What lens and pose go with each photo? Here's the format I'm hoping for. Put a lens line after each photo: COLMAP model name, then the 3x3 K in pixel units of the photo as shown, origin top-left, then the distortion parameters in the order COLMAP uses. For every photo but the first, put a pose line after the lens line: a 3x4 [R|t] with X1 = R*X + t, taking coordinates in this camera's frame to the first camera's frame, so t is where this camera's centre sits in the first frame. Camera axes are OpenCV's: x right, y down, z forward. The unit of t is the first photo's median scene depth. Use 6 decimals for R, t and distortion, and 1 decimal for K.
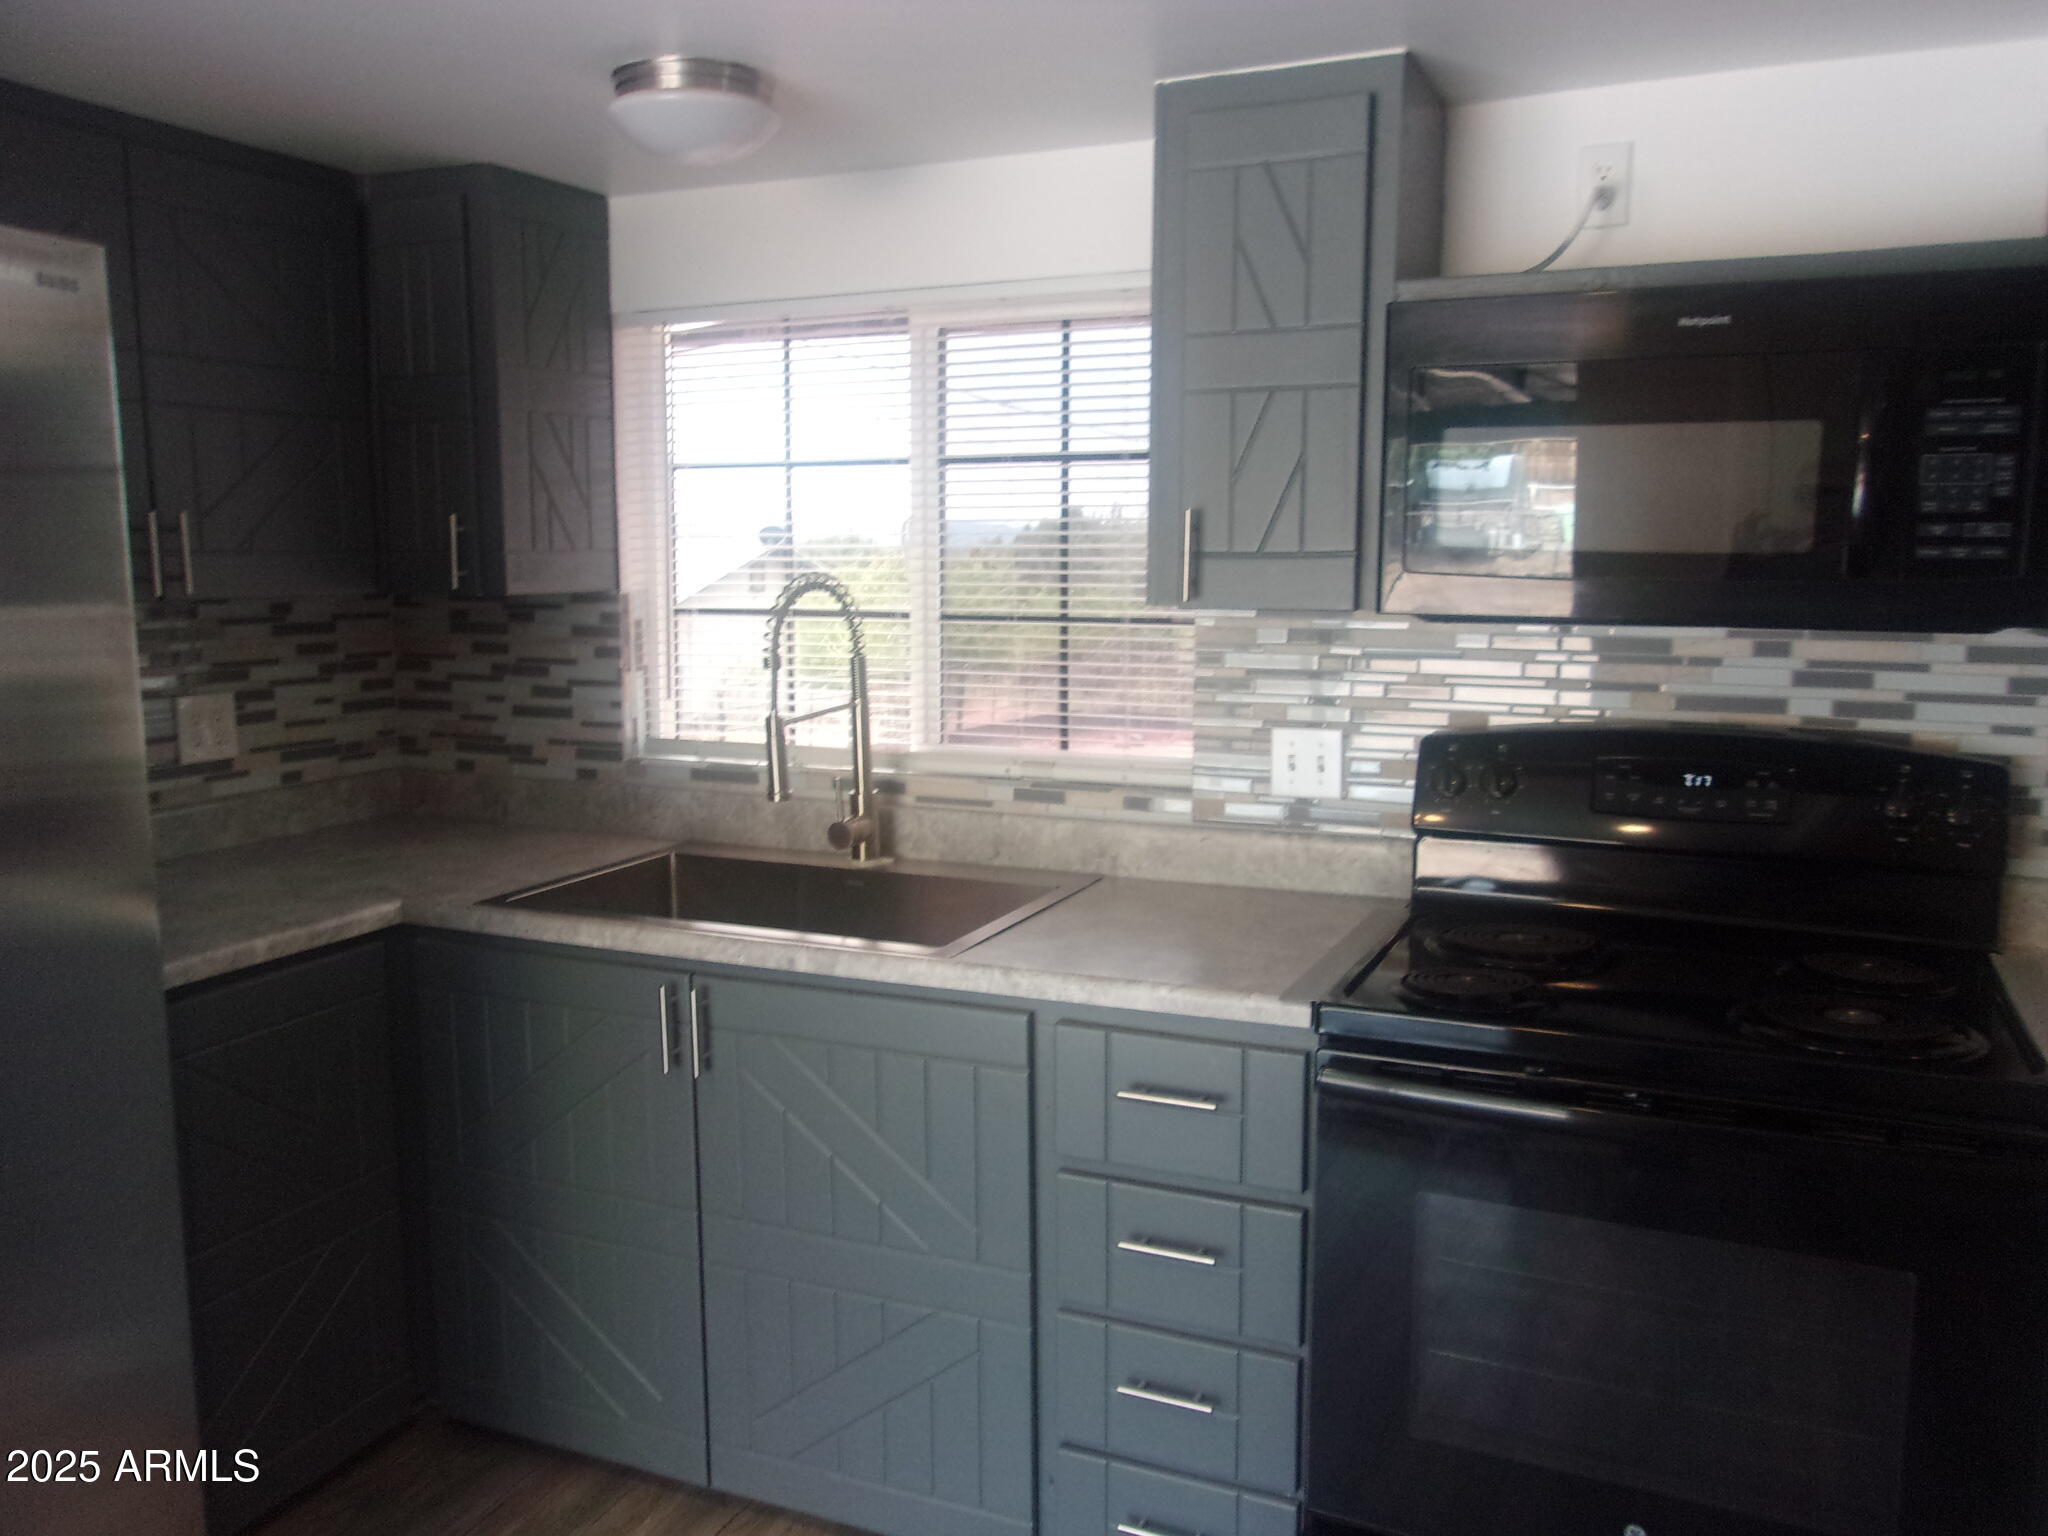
lens RADIAL K [[1597.4, 0, 1019.8], [0, 1597.4, 783.4], [0, 0, 1]] dist [-0.023593, 0.049062]
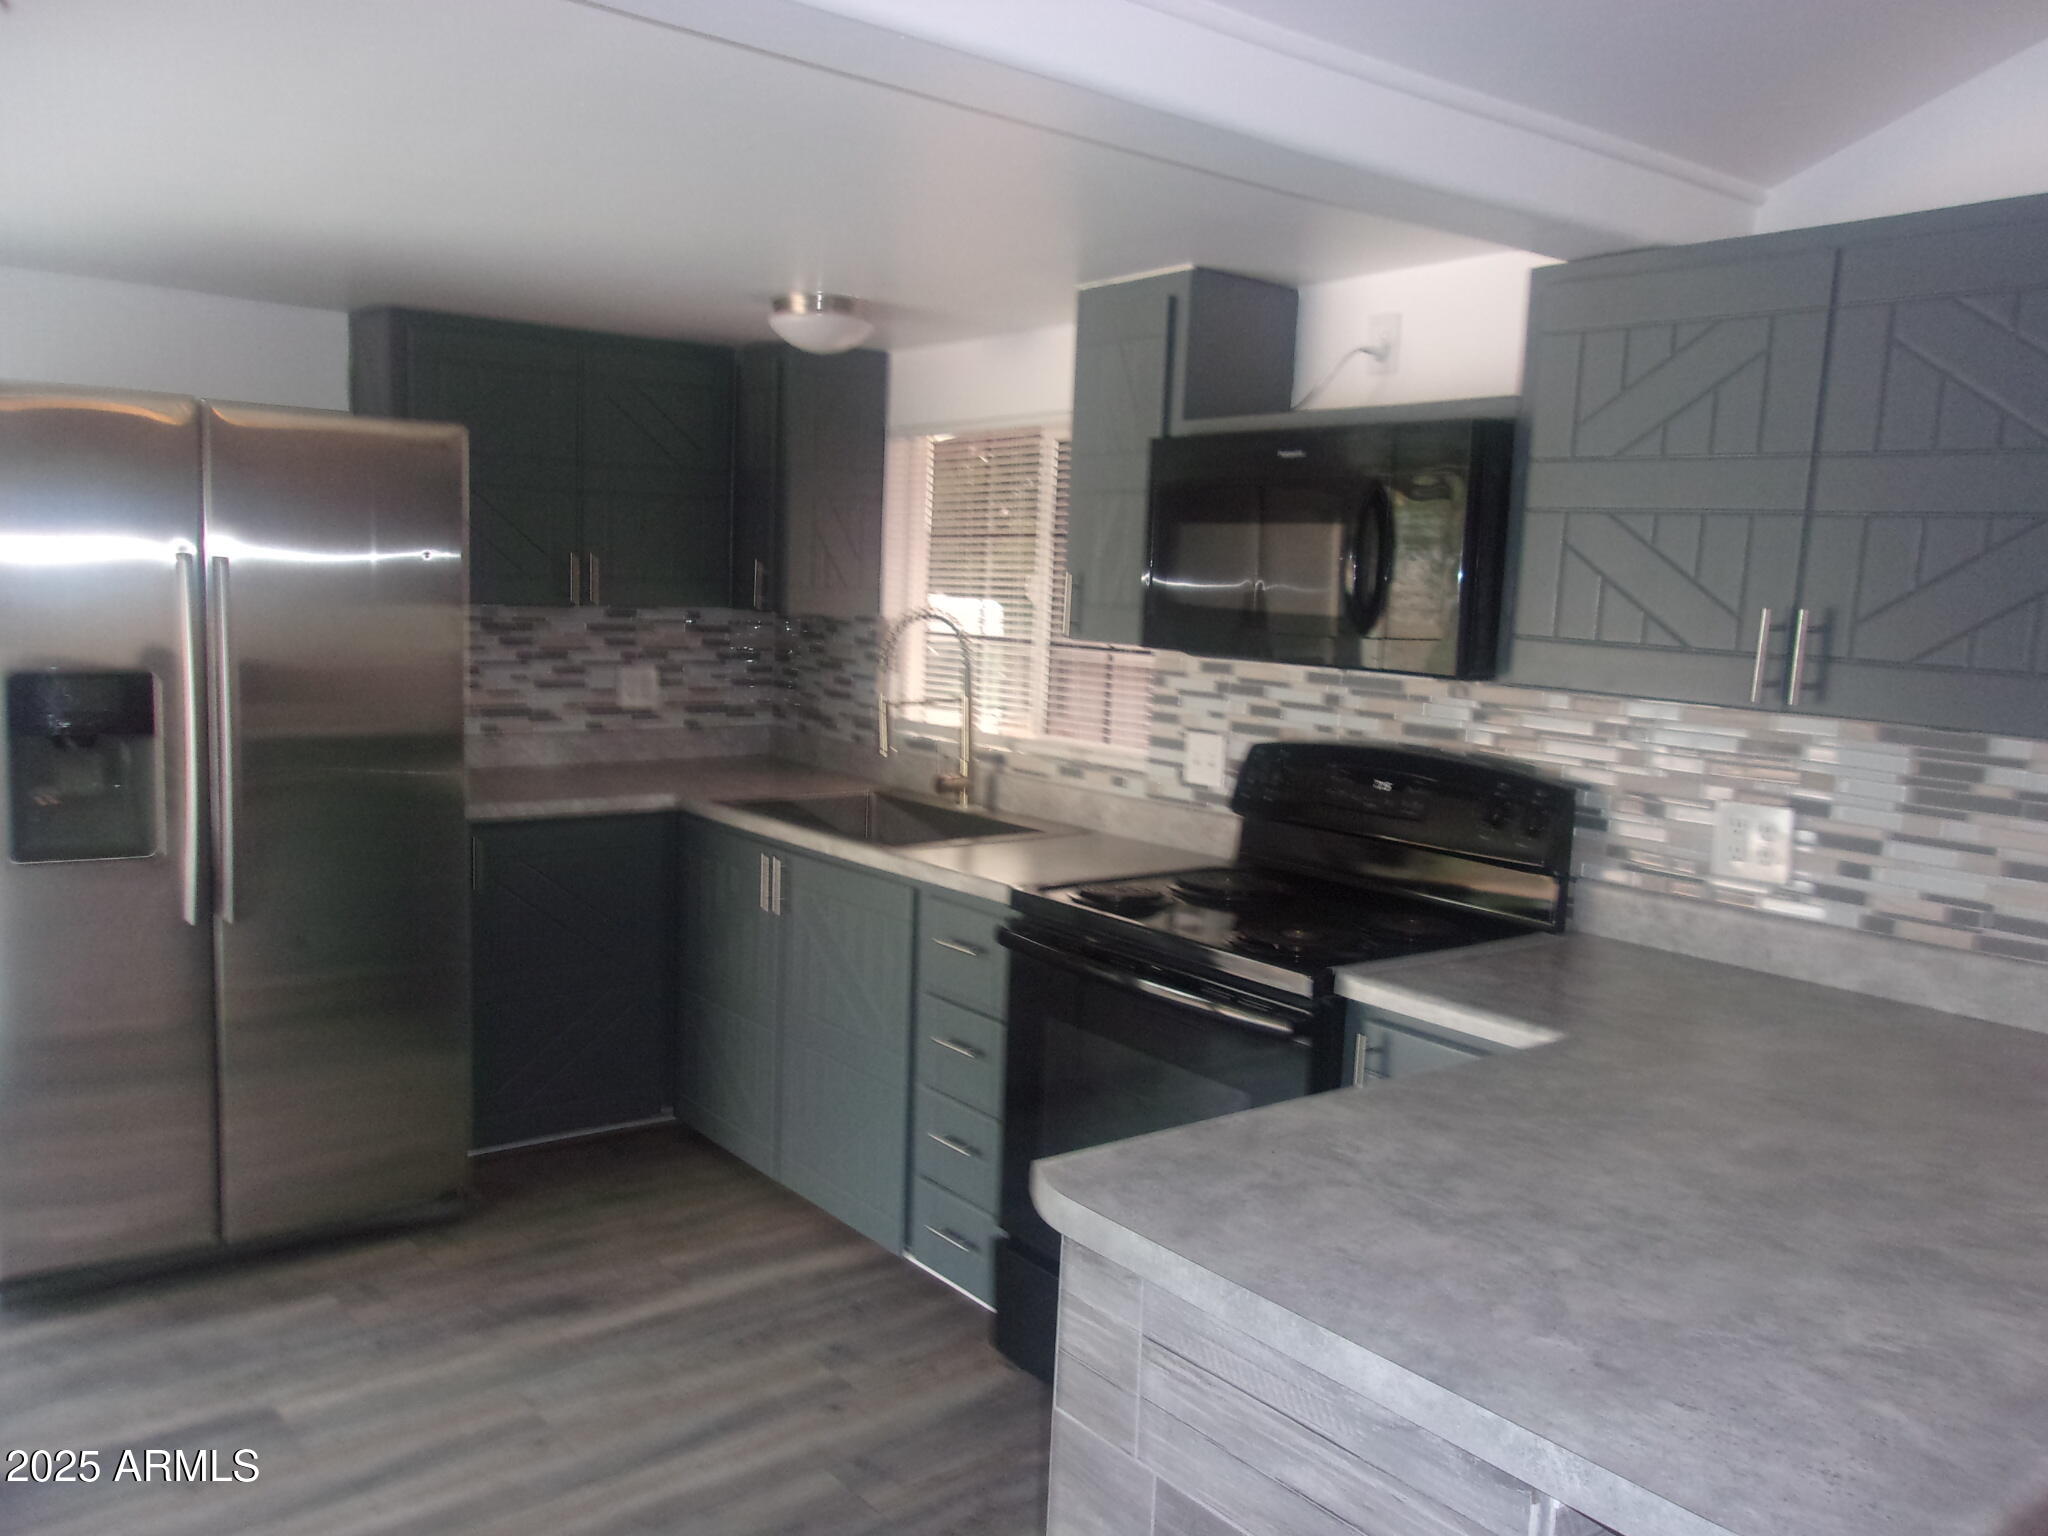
lens RADIAL K [[1597.4, 0, 1032.7], [0, 1597.4, 762.2], [0, 0, 1]] dist [-0.023593, 0.049062]
pose [[0.880848, 0.087821, -0.465182, 0.615894], [-0.108318, 0.993963, -0.017458, 0.026726], [0.460841, 0.065765, 0.885043, -0.252567]]
